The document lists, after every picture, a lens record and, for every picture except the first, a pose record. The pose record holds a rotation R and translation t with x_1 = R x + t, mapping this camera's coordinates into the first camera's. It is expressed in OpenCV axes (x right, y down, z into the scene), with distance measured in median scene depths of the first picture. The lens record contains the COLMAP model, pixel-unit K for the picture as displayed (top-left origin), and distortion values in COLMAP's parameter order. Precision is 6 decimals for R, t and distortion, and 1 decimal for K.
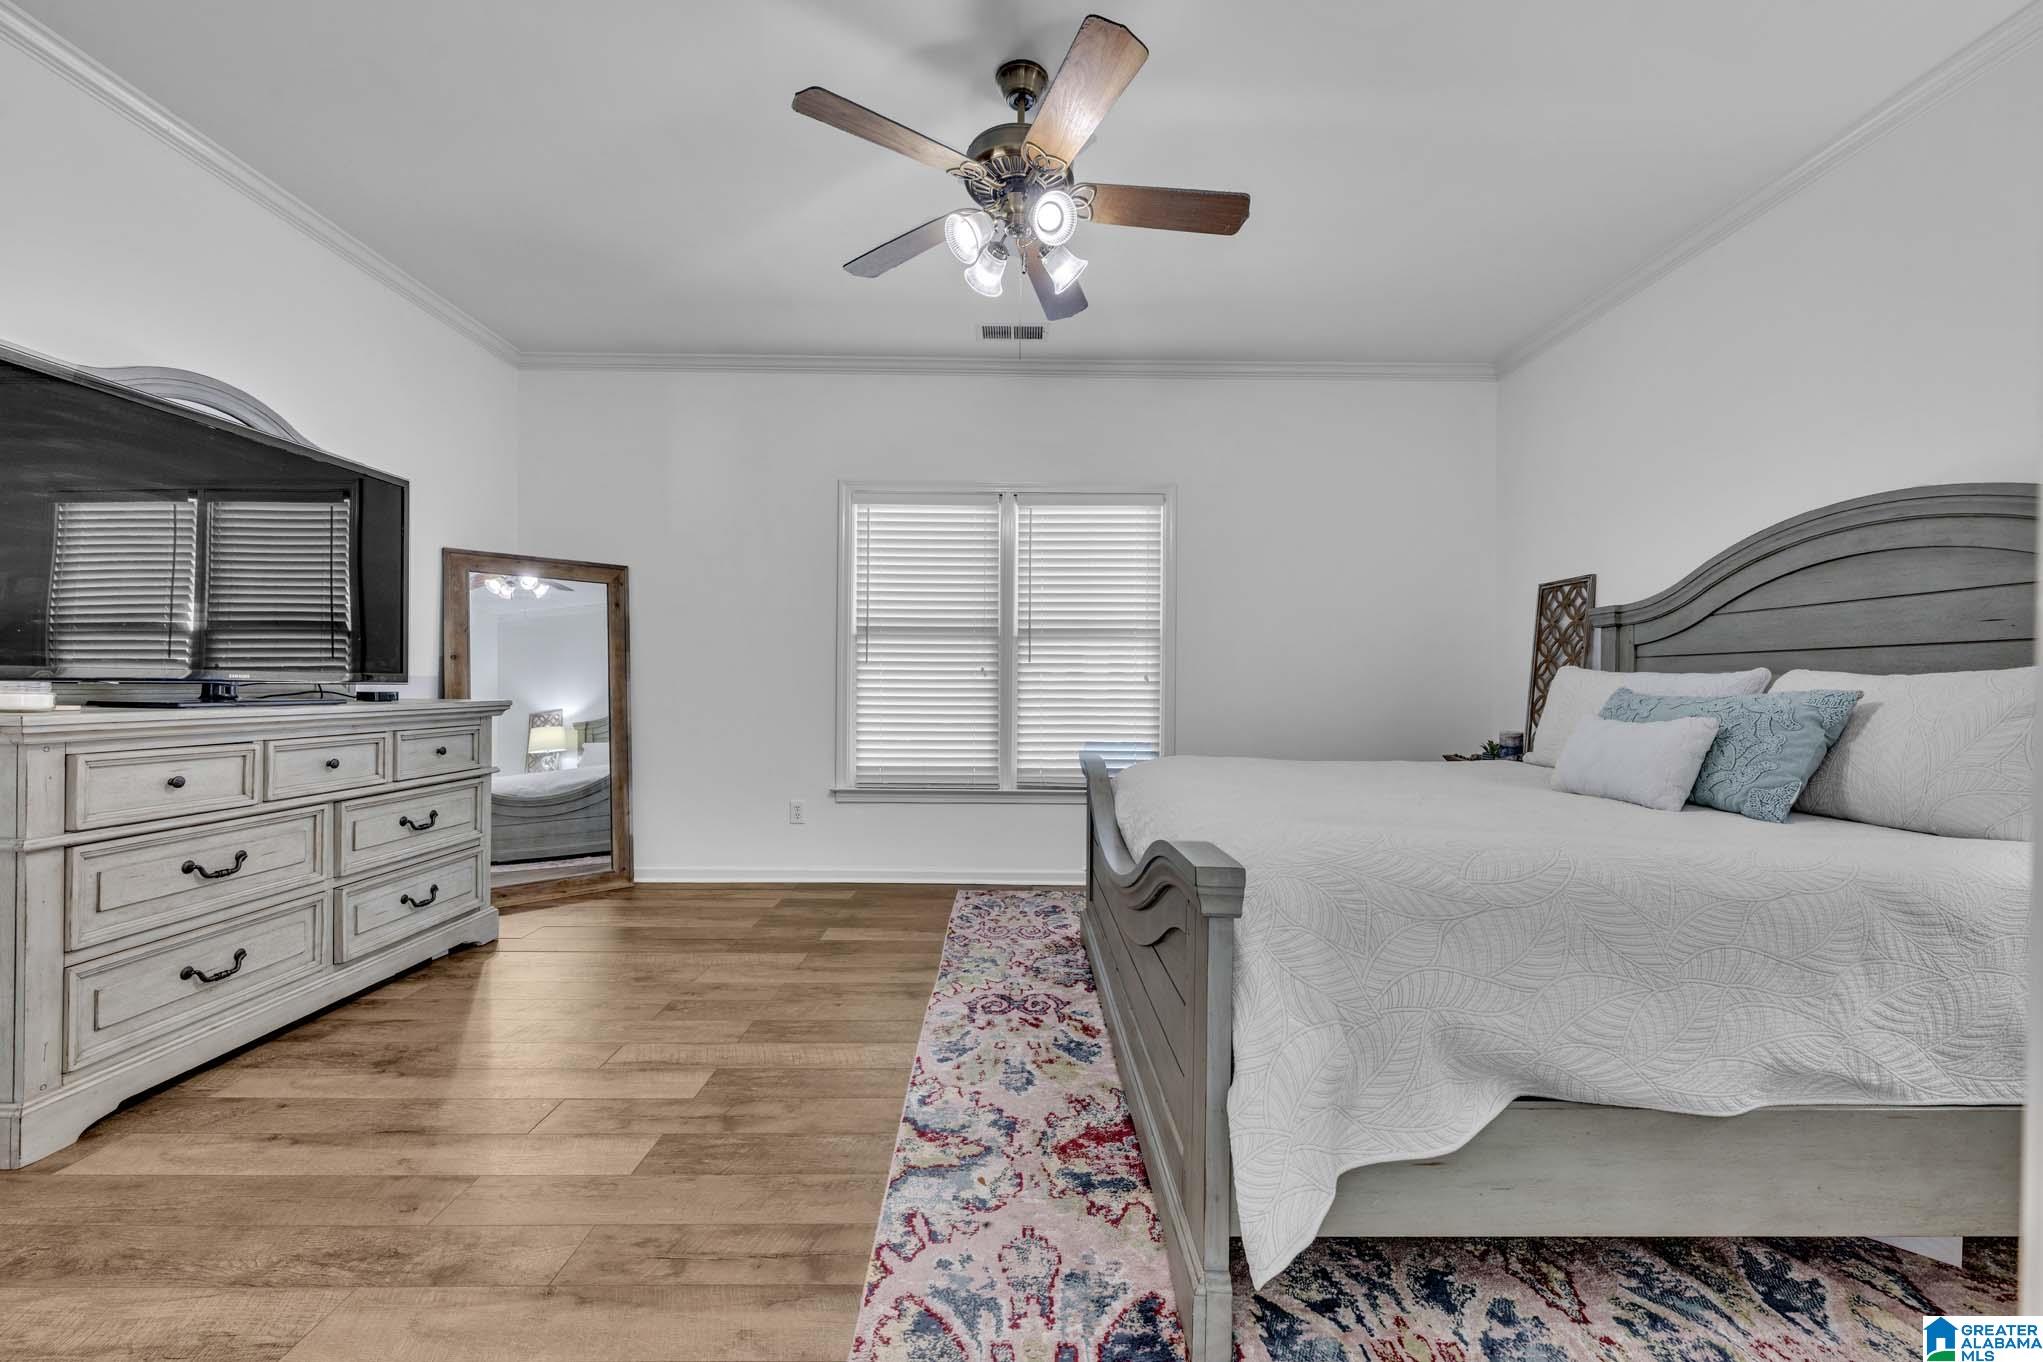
lens RADIAL K [[811.5, 0, 1030.1], [0, 811.5, 684.3], [0, 0, 1]] dist [0.001805, 0.000131]
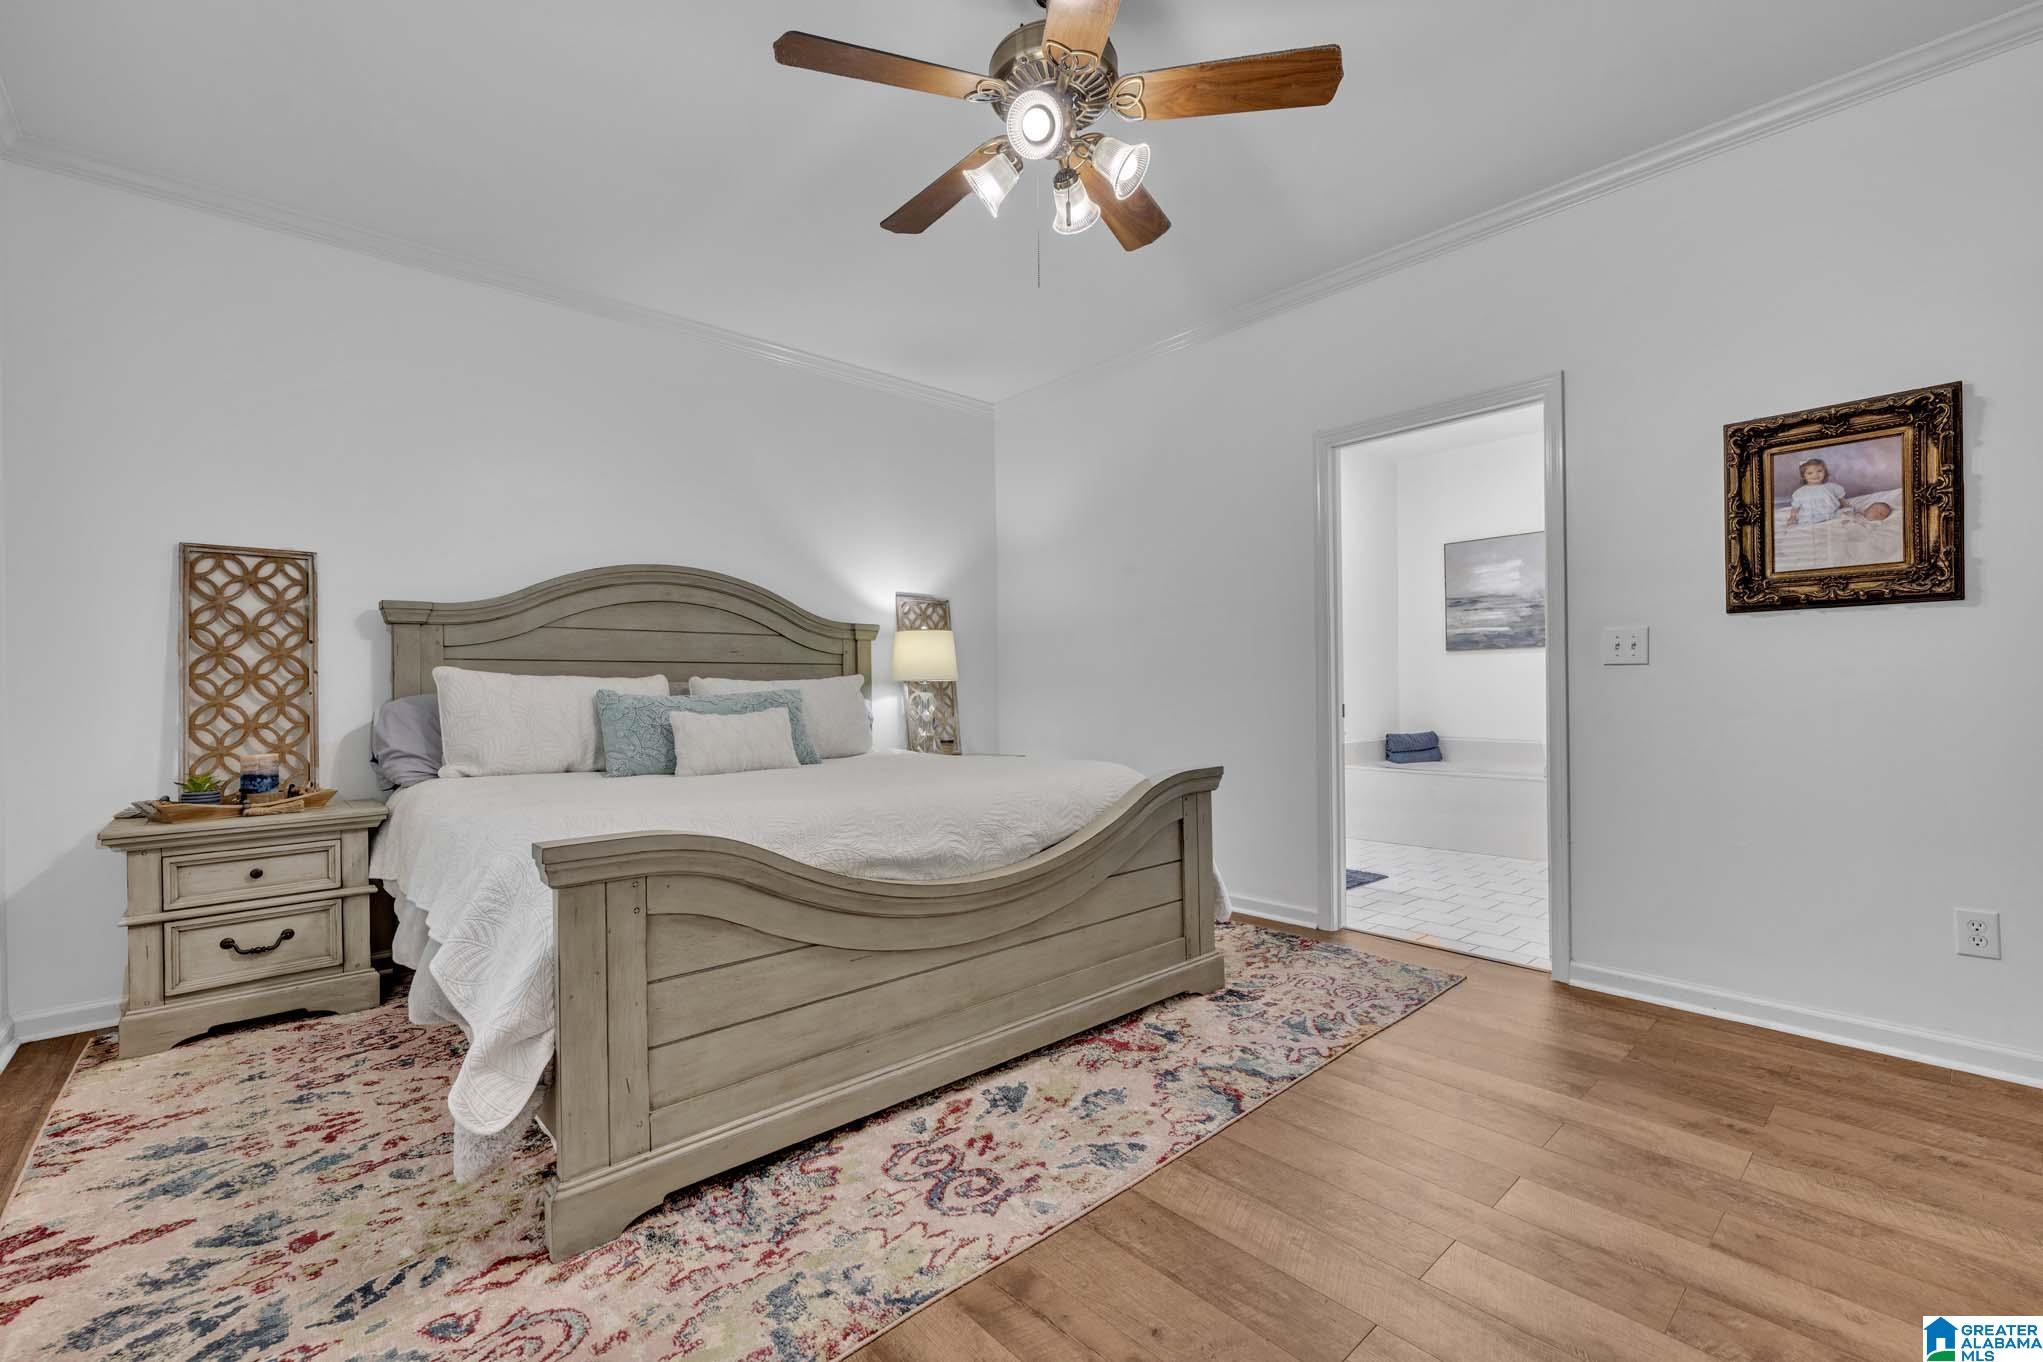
lens RADIAL K [[811.5, 0, 1030.1], [0, 811.5, 684.3], [0, 0, 1]] dist [0.001805, 0.000131]
pose [[-0.641311, -0.004033, 0.767270, -0.620375], [0.000213, 0.999985, 0.005435, -0.010891], [-0.767281, 0.003649, -0.641301, 1.497338]]
